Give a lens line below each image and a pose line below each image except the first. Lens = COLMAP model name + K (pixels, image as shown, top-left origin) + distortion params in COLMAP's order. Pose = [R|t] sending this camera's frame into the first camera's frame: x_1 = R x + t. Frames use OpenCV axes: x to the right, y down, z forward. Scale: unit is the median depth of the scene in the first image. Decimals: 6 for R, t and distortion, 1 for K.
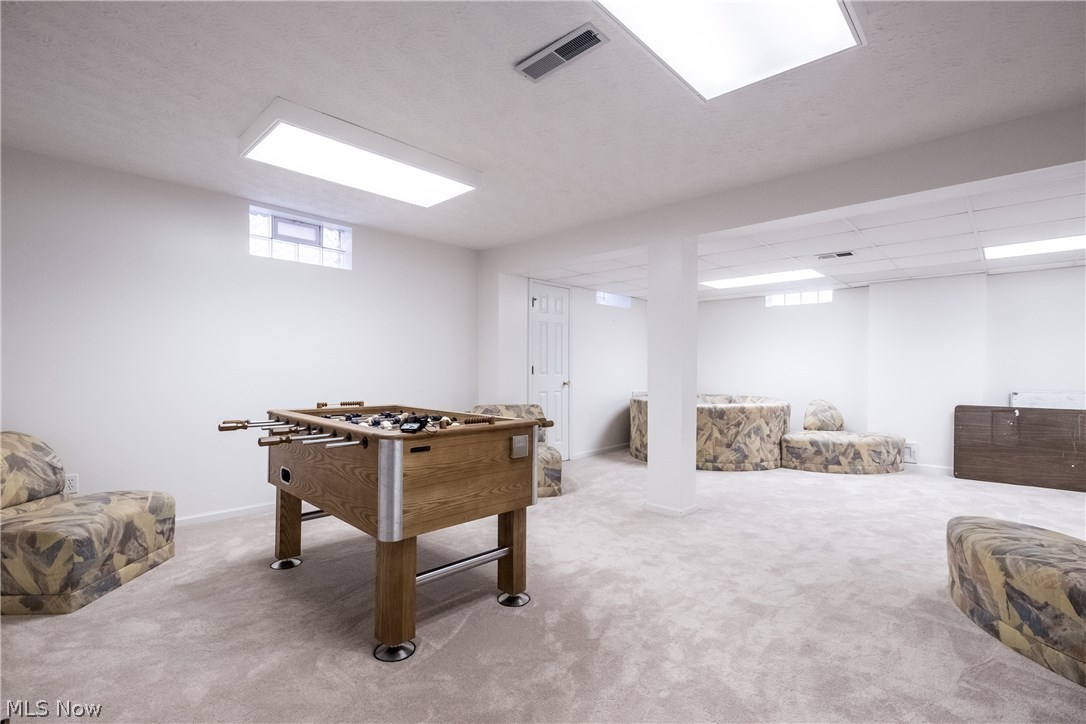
lens RADIAL K [[491.4, 0, 540.7], [0, 491.4, 365.0], [0, 0, 1]] dist [0.002619, 0.000076]
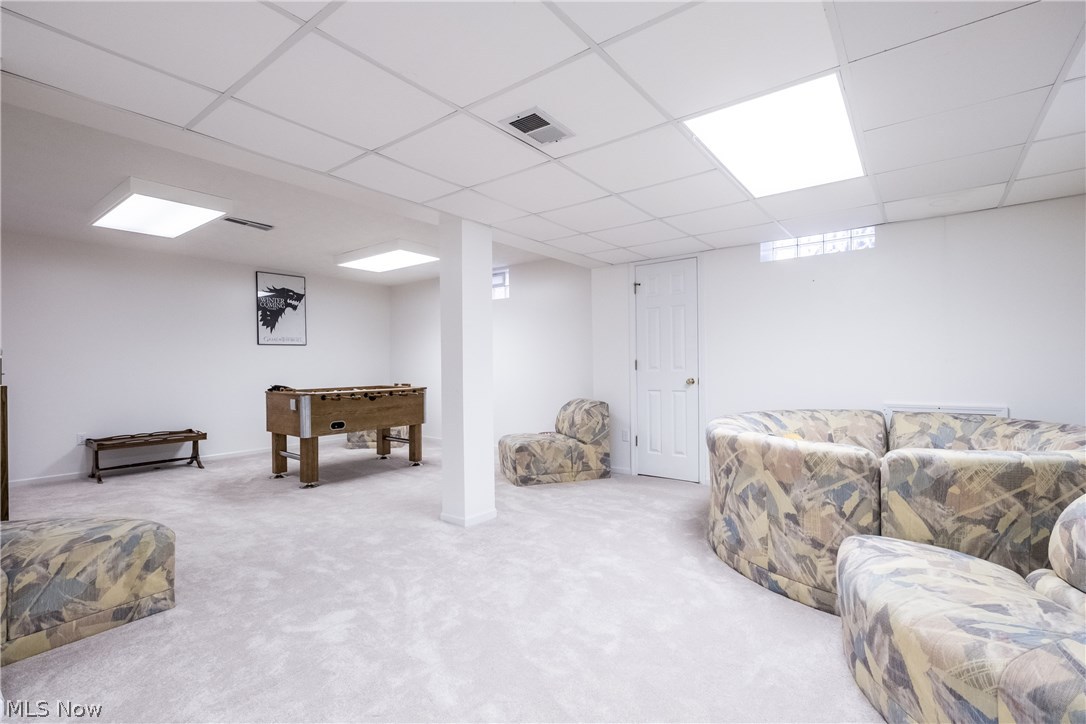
lens RADIAL K [[491.4, 0, 540.7], [0, 491.4, 364.5], [0, 0, 1]] dist [0.002619, 0.000076]
pose [[0.107244, -0.008958, -0.994192, 0.864698], [0.017529, 0.999821, -0.007118, 0.013502], [0.994078, -0.016663, 0.107382, 0.753869]]
